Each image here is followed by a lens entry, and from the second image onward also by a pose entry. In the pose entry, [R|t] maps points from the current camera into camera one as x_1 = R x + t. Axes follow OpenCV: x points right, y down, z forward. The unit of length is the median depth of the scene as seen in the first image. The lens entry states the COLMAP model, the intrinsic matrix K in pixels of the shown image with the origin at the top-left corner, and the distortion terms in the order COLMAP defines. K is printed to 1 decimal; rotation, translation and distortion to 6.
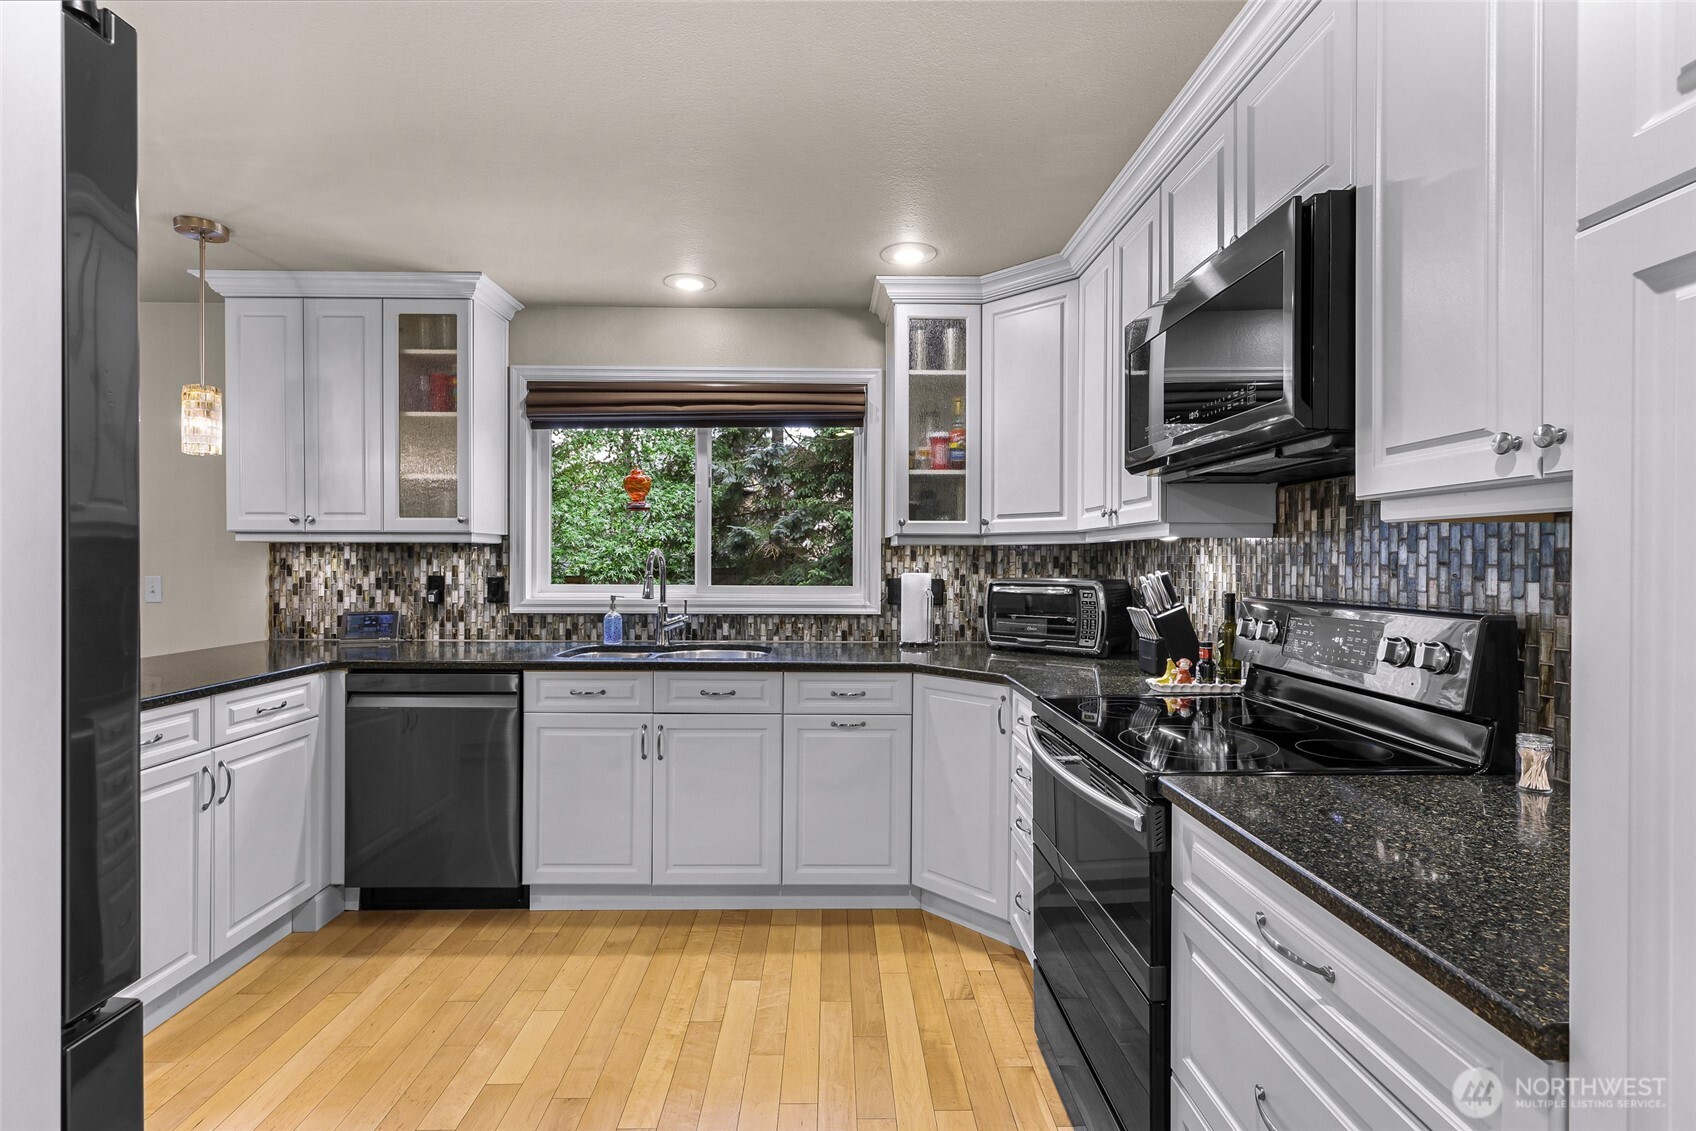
lens RADIAL K [[770.9, 0, 820.2], [0, 770.9, 565.2], [0, 0, 1]] dist [-0.000991, 0.000046]
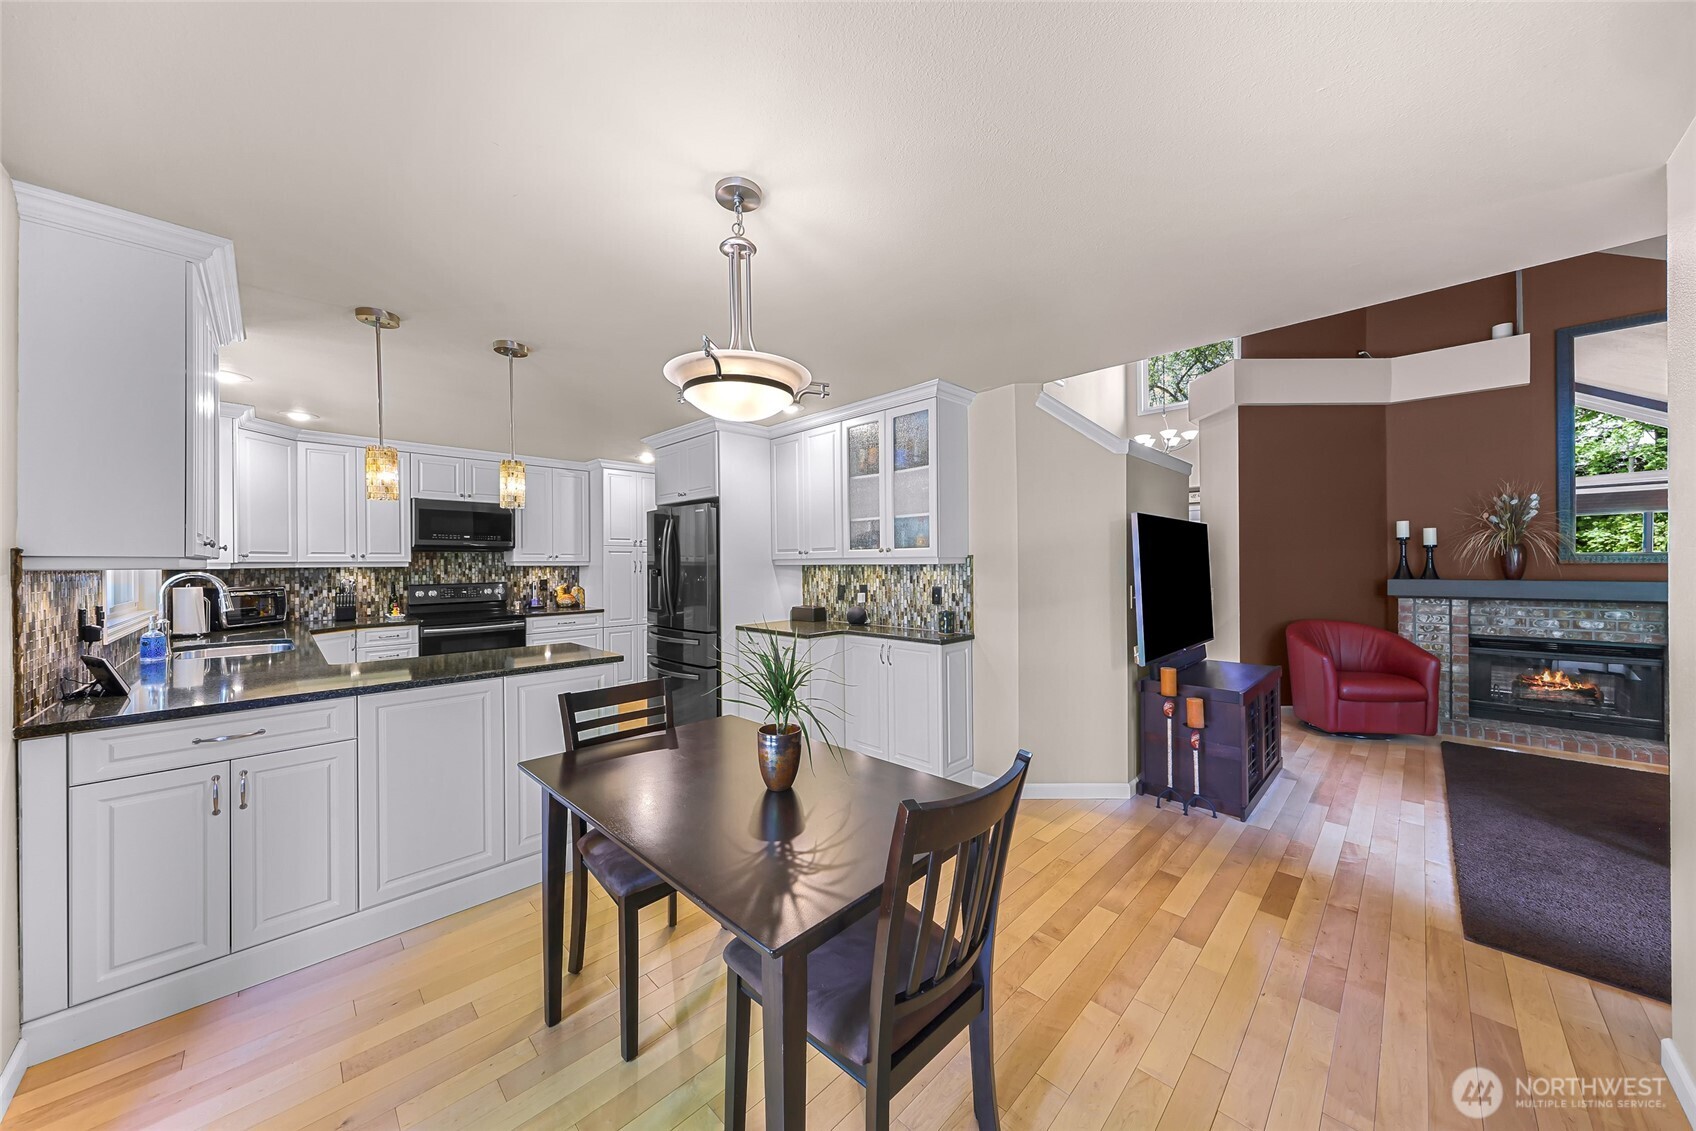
lens RADIAL K [[580.4, 0, 845.3], [0, 580.4, 561.9], [0, 0, 1]] dist [0.000424, 0.000000]
pose [[-0.702907, 0.002520, 0.711277, -1.516968], [0.009146, 0.999943, 0.005496, -0.032665], [-0.711223, 0.010369, -0.702890, 0.865158]]
